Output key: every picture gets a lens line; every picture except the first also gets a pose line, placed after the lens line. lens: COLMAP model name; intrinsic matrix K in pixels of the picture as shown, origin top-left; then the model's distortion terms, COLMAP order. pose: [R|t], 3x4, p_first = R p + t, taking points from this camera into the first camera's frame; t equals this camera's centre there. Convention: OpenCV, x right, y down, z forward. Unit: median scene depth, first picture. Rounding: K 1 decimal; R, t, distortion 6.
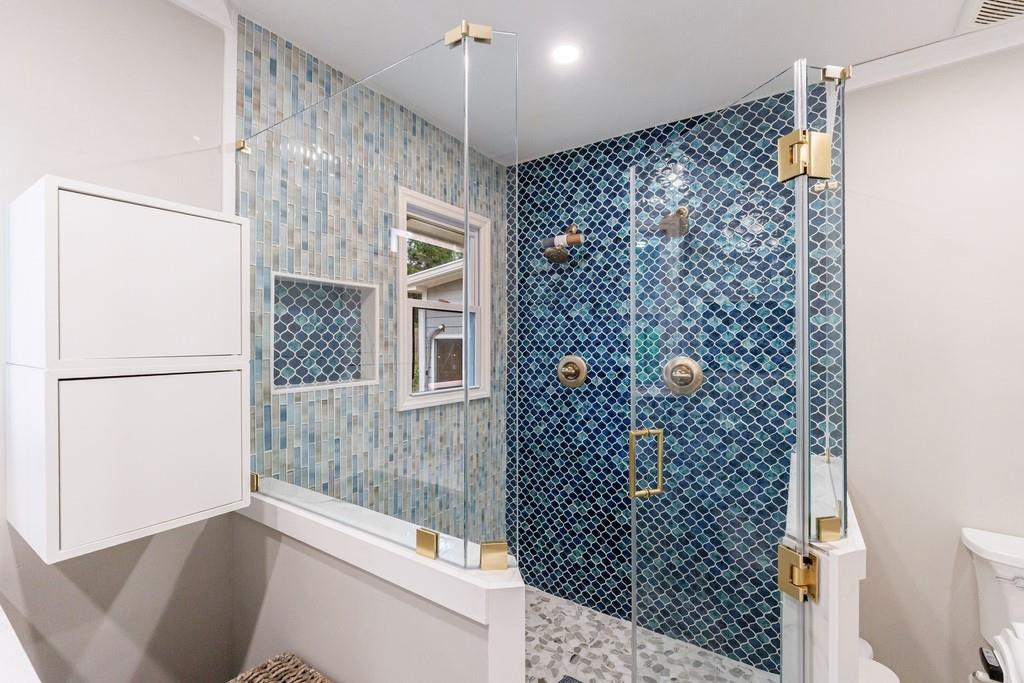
lens RADIAL K [[423.9, 0, 533.8], [0, 423.9, 345.8], [0, 0, 1]] dist [0.001446, -0.000134]
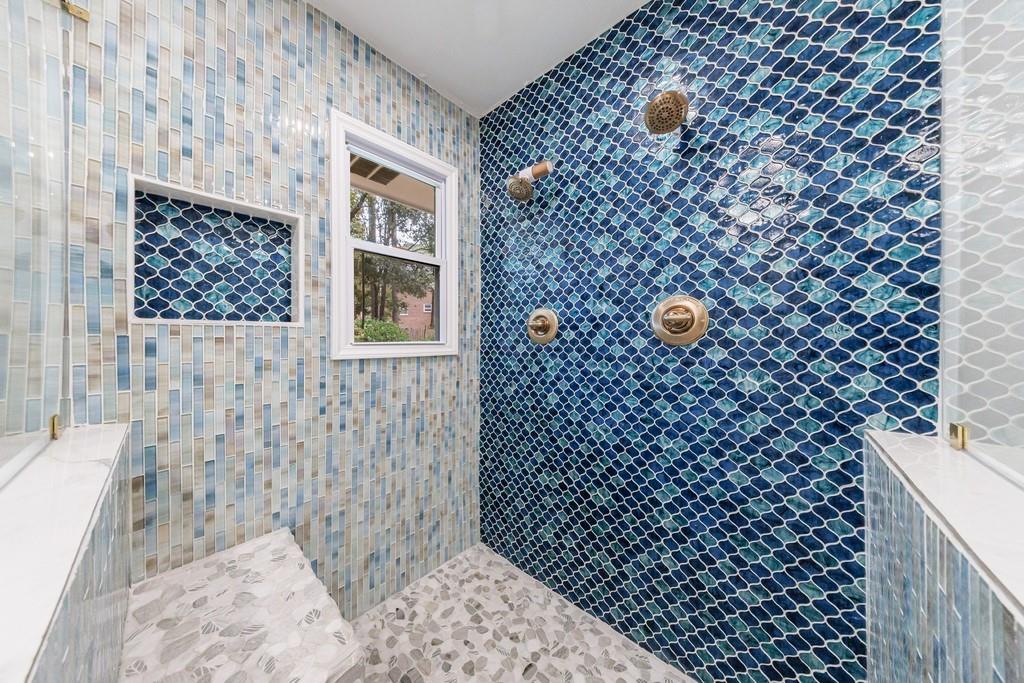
lens RADIAL K [[297.7, 0, 502.8], [0, 297.7, 346.1], [0, 0, 1]] dist [-0.000951, -0.000436]
pose [[0.980570, -0.000304, -0.196169, 0.154038], [0.000982, 0.999994, 0.003356, 0.119087], [0.196167, -0.003484, 0.980564, 0.434045]]
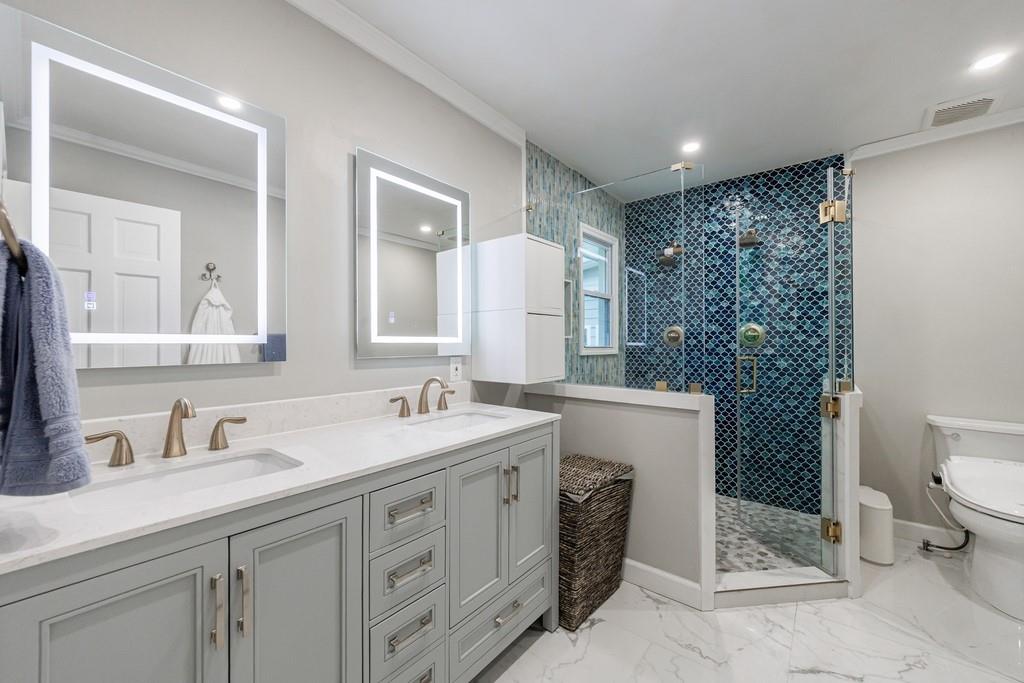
lens RADIAL K [[416.4, 0, 524.9], [0, 416.4, 353.4], [0, 0, 1]] dist [0.001529, -0.000940]
pose [[0.998091, -0.004435, -0.061609, -0.420988], [0.004754, 0.999976, 0.005041, 0.131399], [0.061585, -0.005324, 0.998088, -0.641712]]
